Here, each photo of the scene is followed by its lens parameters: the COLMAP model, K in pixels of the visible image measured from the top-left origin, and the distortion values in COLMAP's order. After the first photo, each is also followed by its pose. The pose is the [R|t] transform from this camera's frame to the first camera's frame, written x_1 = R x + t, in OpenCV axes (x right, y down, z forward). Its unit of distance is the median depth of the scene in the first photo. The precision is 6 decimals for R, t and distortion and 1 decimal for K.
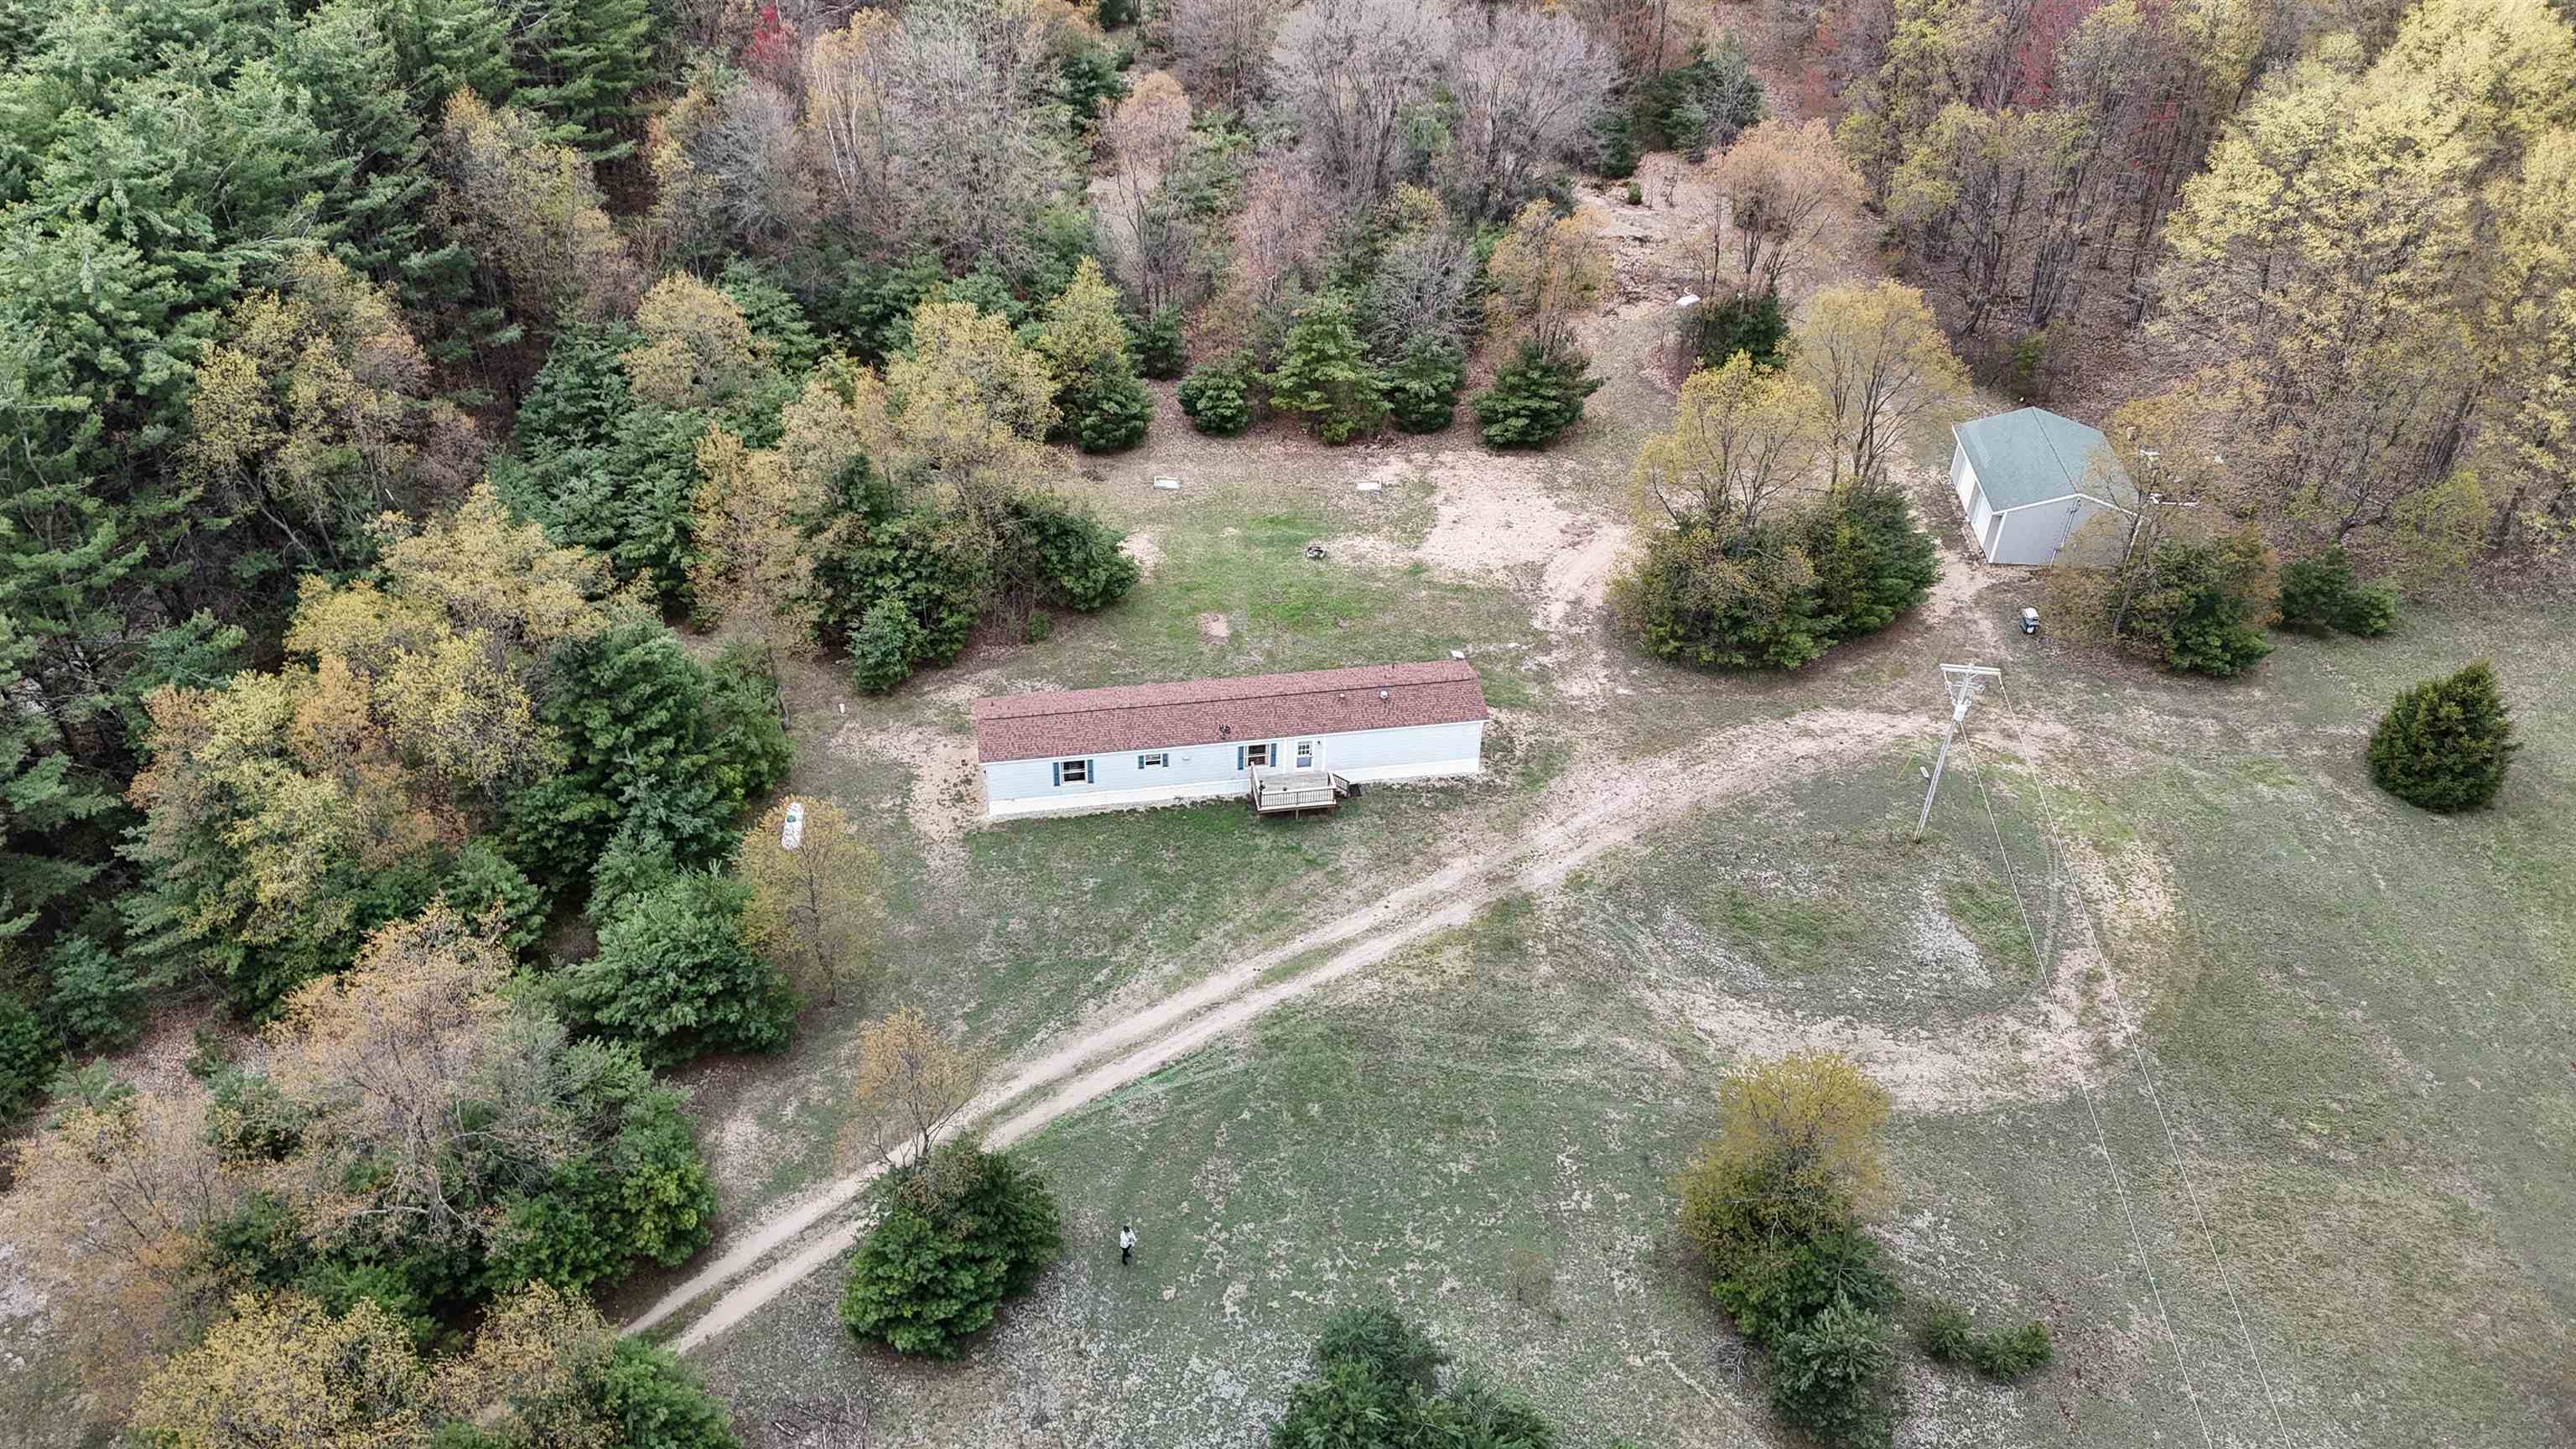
lens RADIAL K [[1878.4, 0, 1288.0], [0, 1878.4, 724.5], [0, 0, 1]] dist [0.089030, -0.078893]
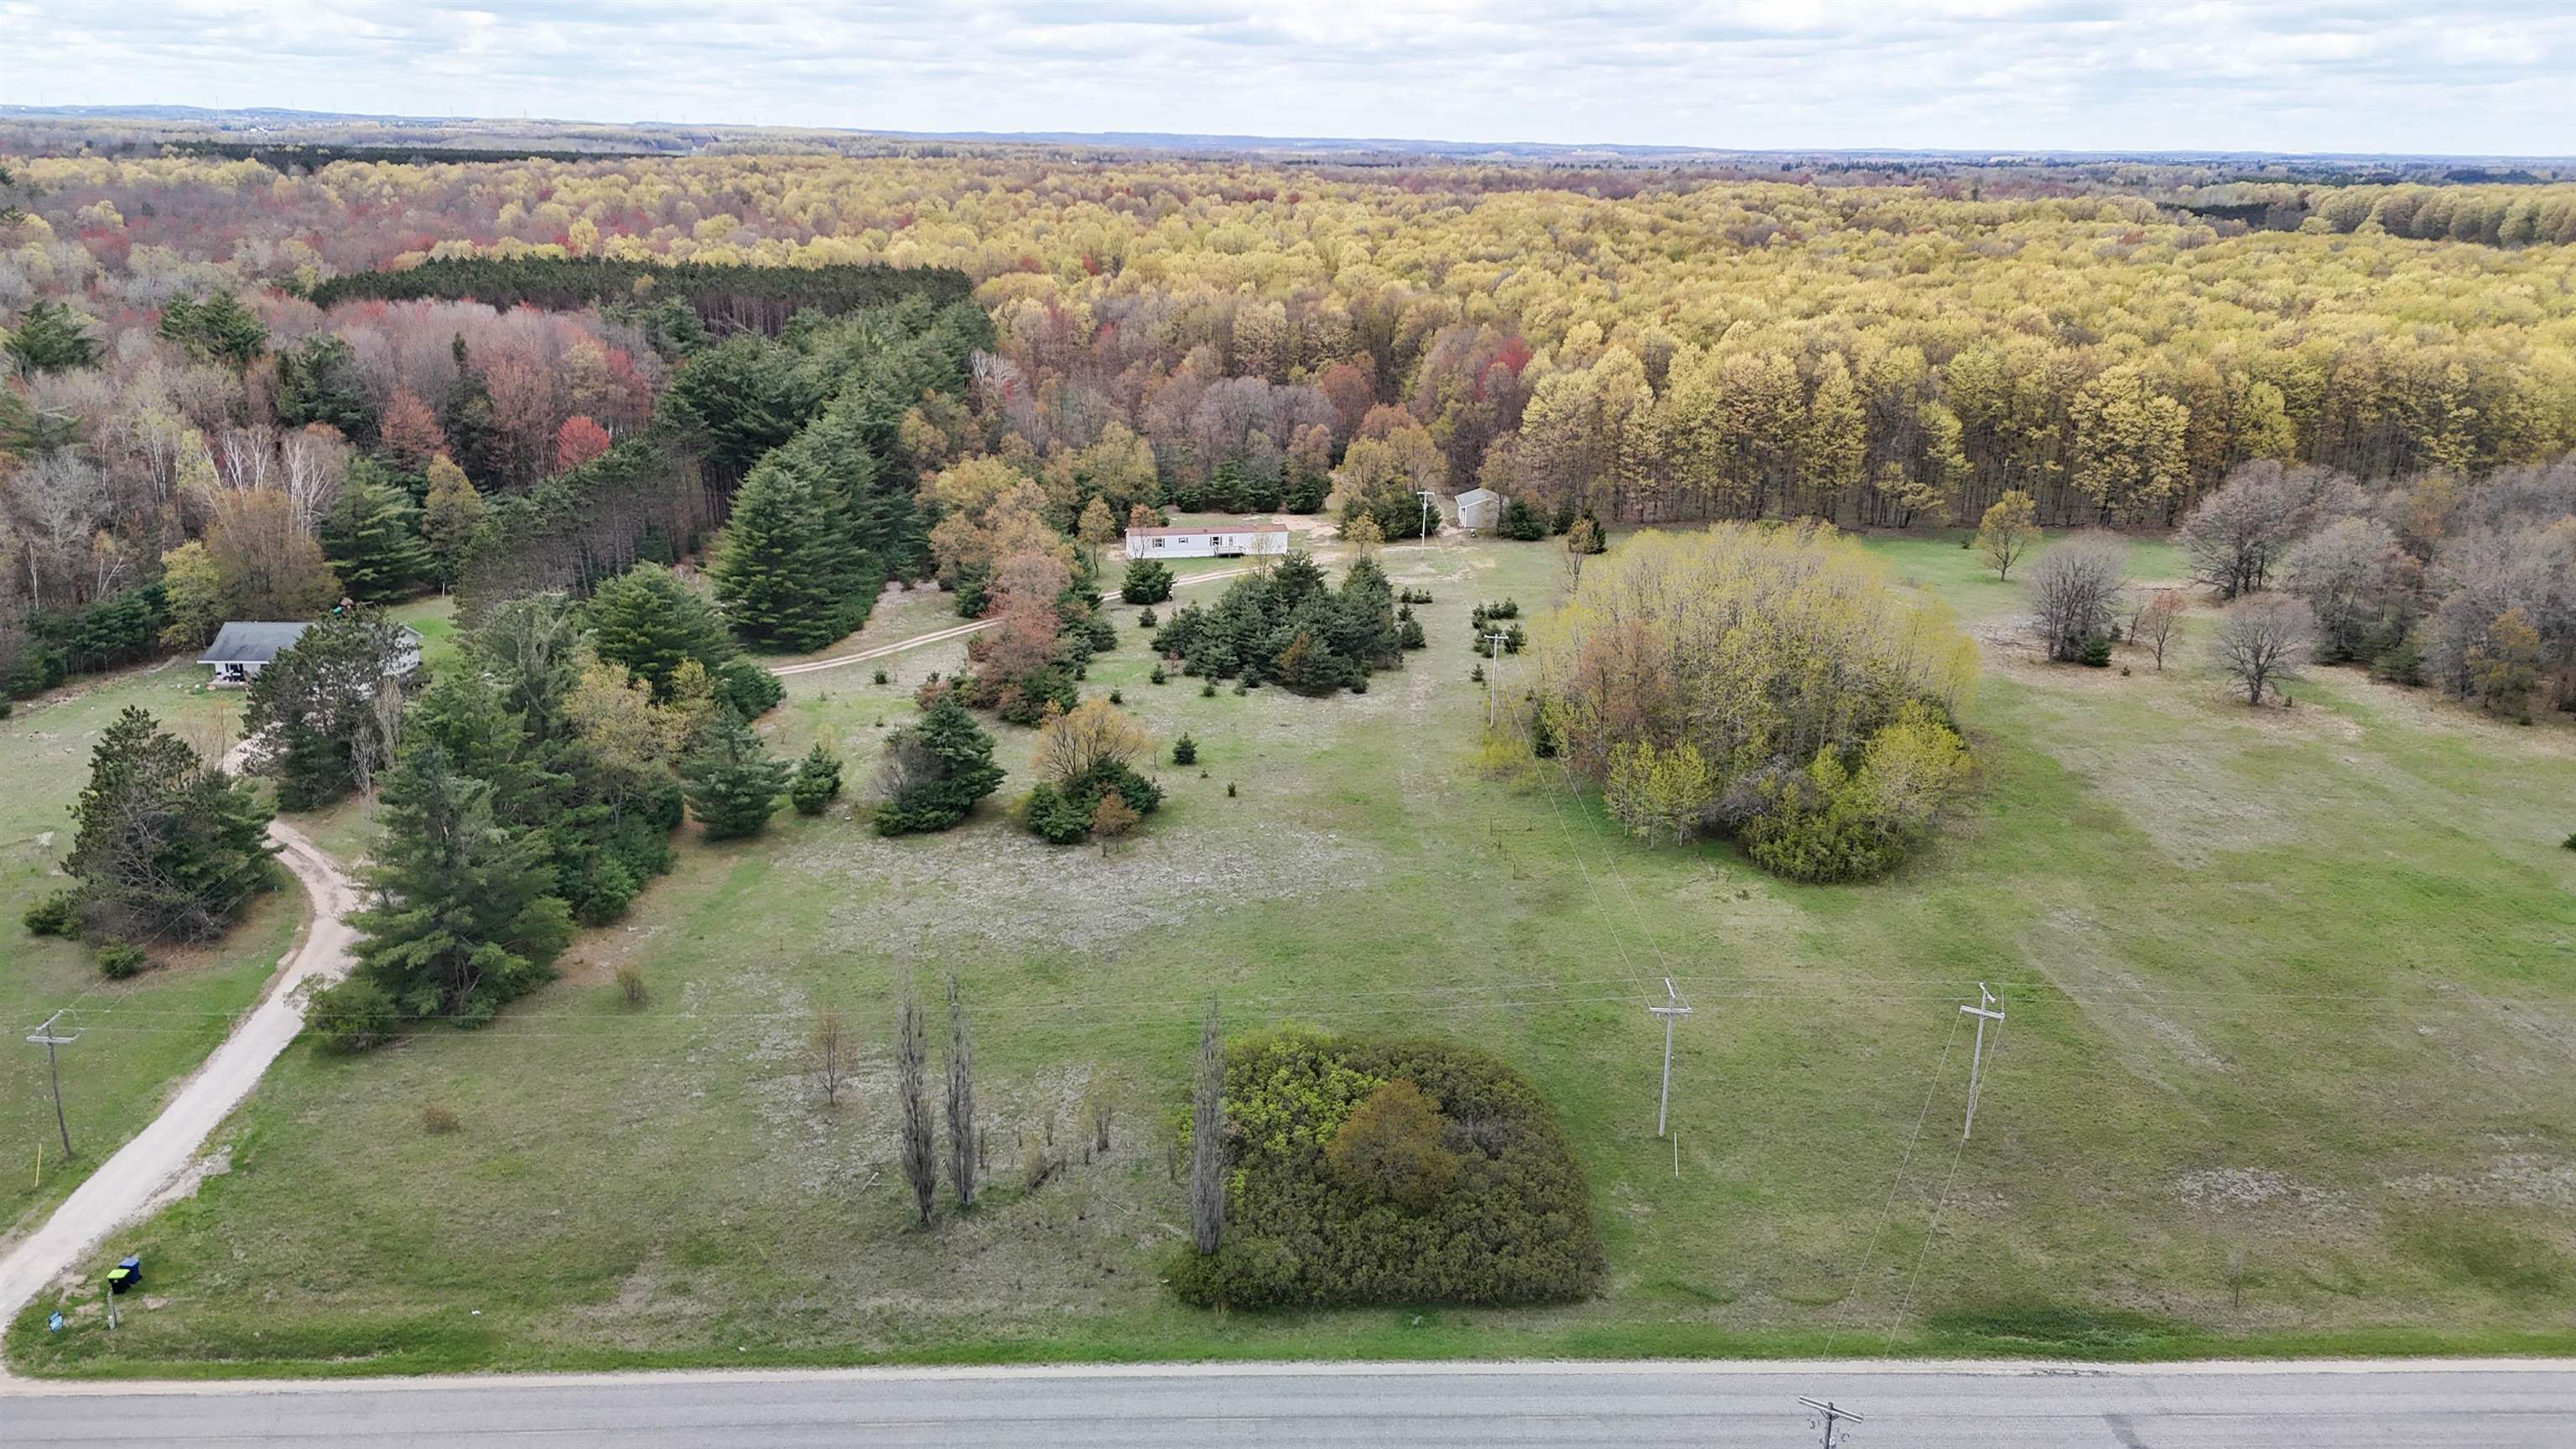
lens RADIAL K [[1878.4, 0, 1288.0], [0, 1878.4, 724.5], [0, 0, 1]] dist [0.089030, -0.078893]
pose [[0.996883, -0.031352, 0.072396, -0.129581], [0.054866, 0.934906, -0.350629, 1.370546], [-0.056690, 0.353508, 0.933712, -1.777395]]
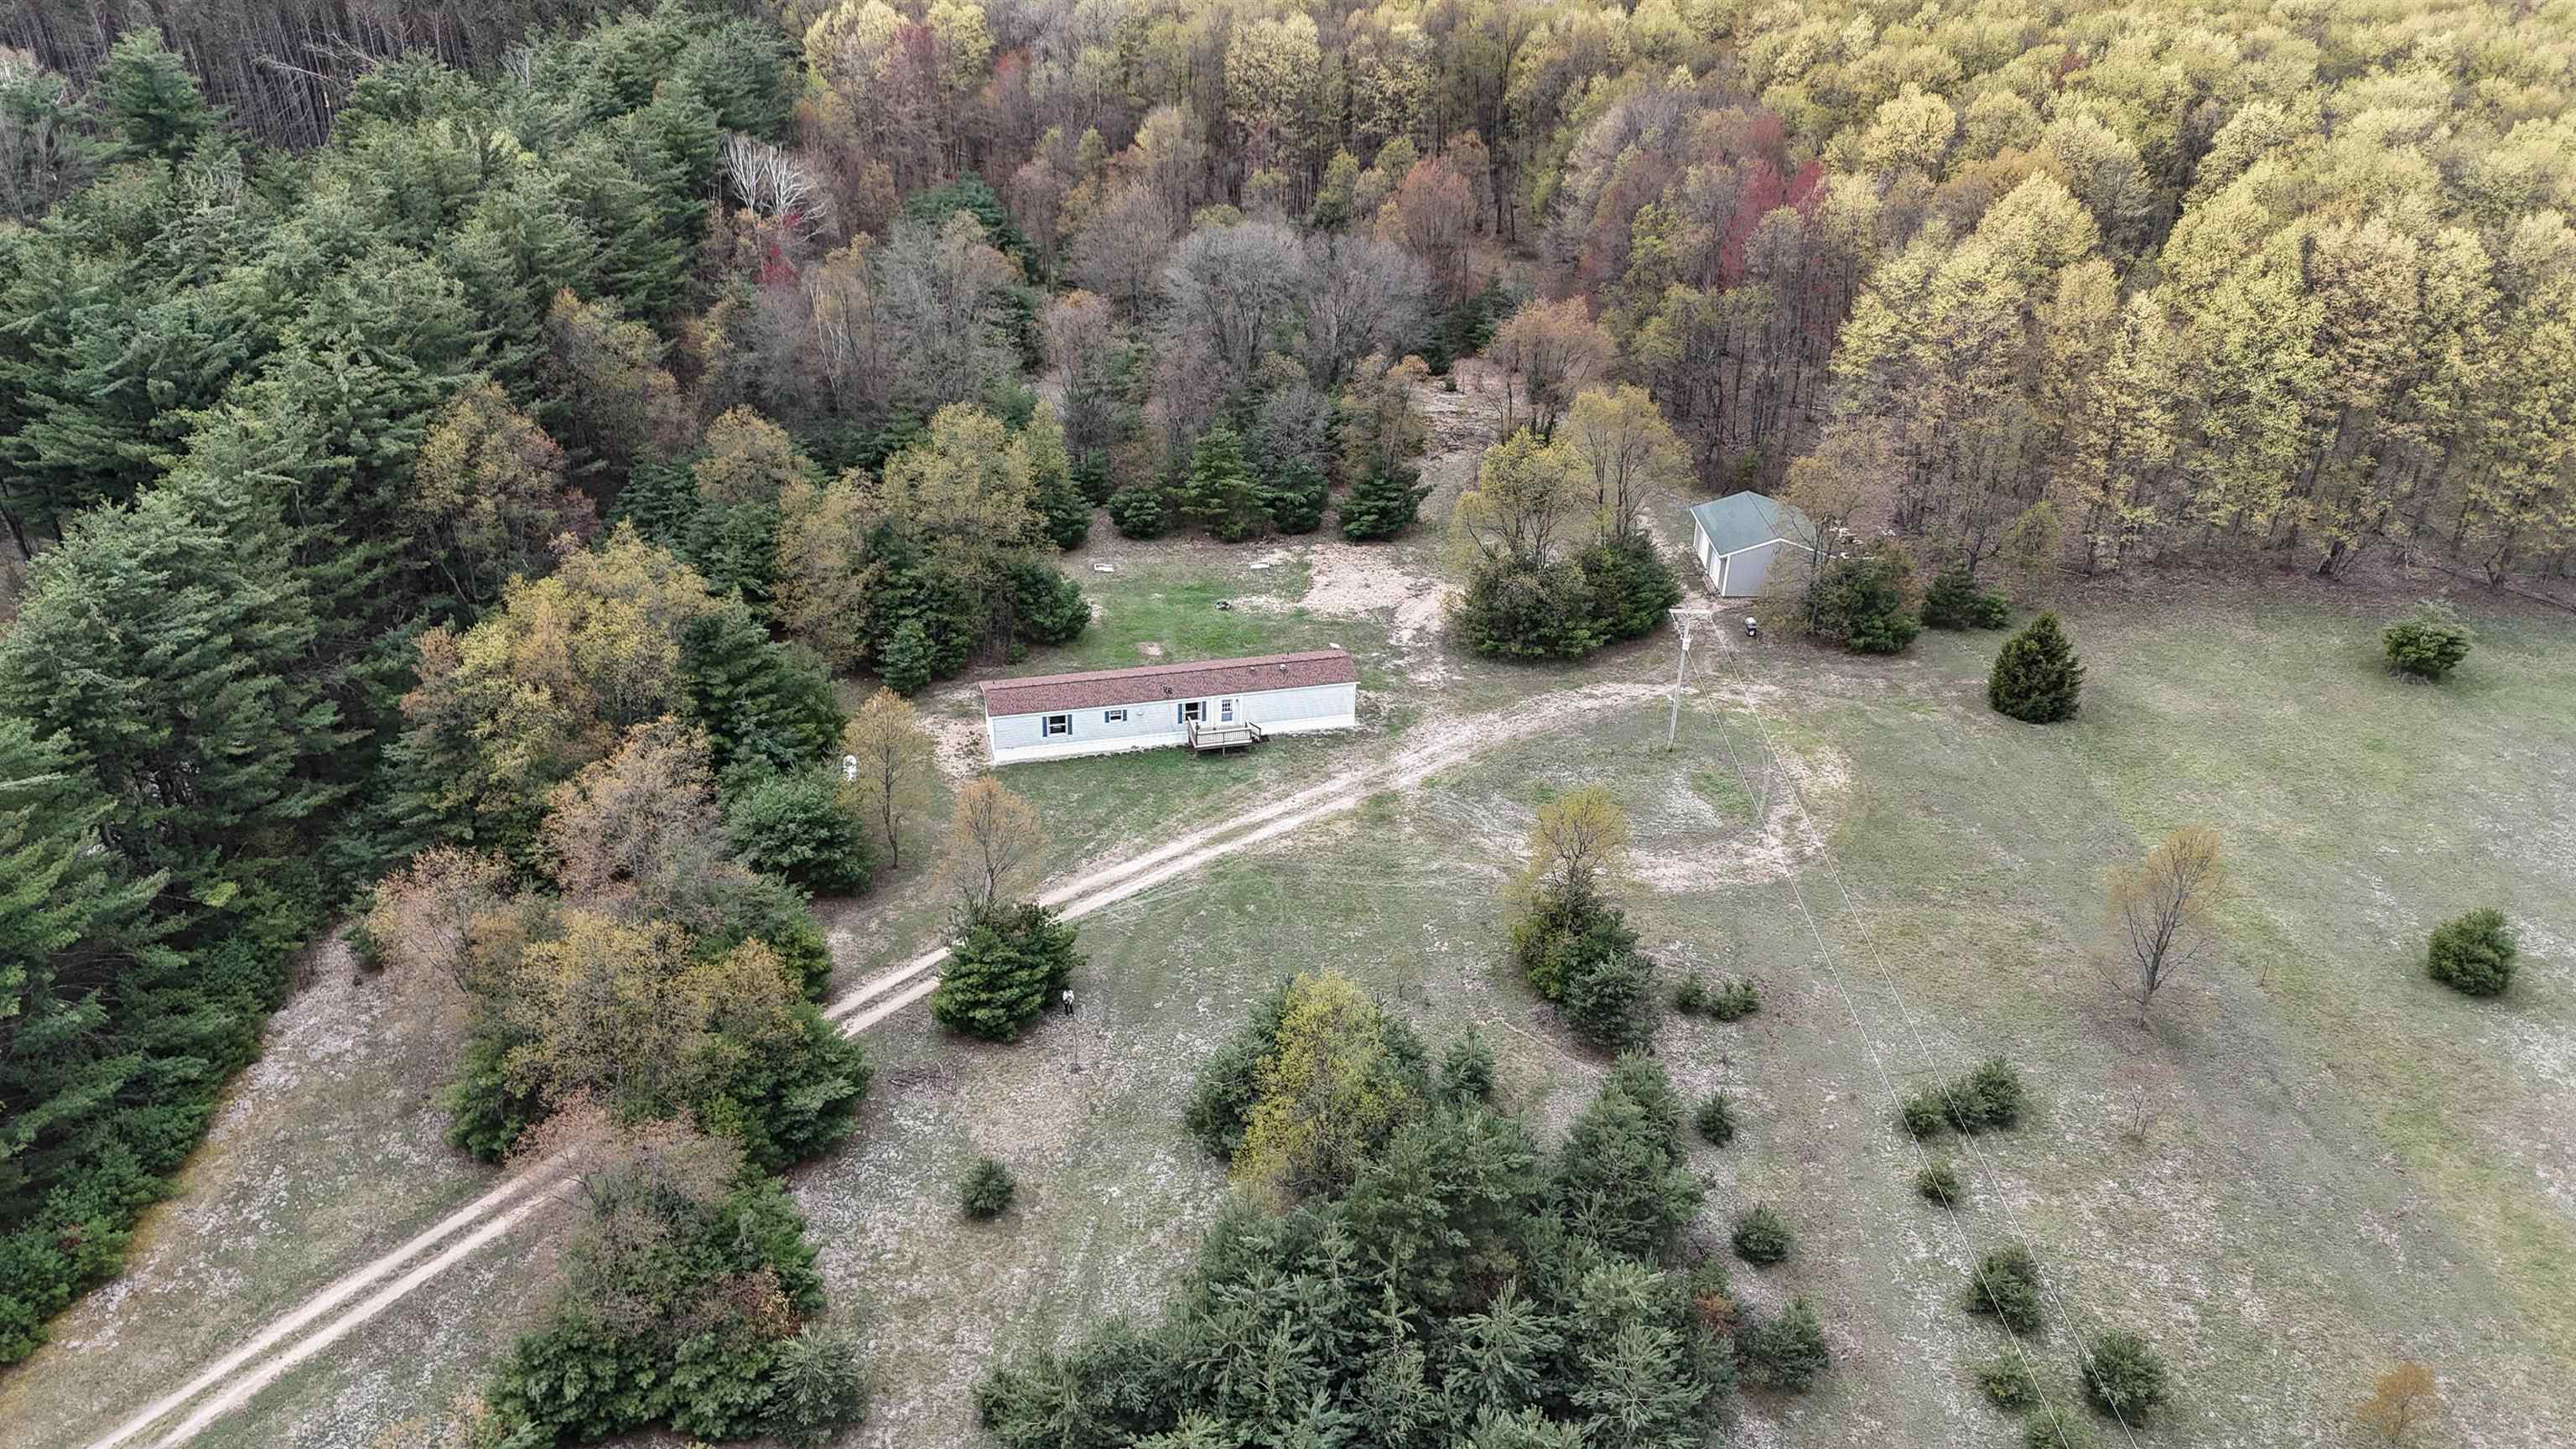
lens RADIAL K [[1875.3, 0, 1288.0], [0, 1875.3, 724.5], [0, 0, 1]] dist [0.118603, -0.136320]
pose [[0.996642, -0.041984, 0.070305, -0.041462], [0.053345, 0.984266, -0.168447, 0.248777], [-0.062127, 0.171631, 0.983200, -0.326032]]
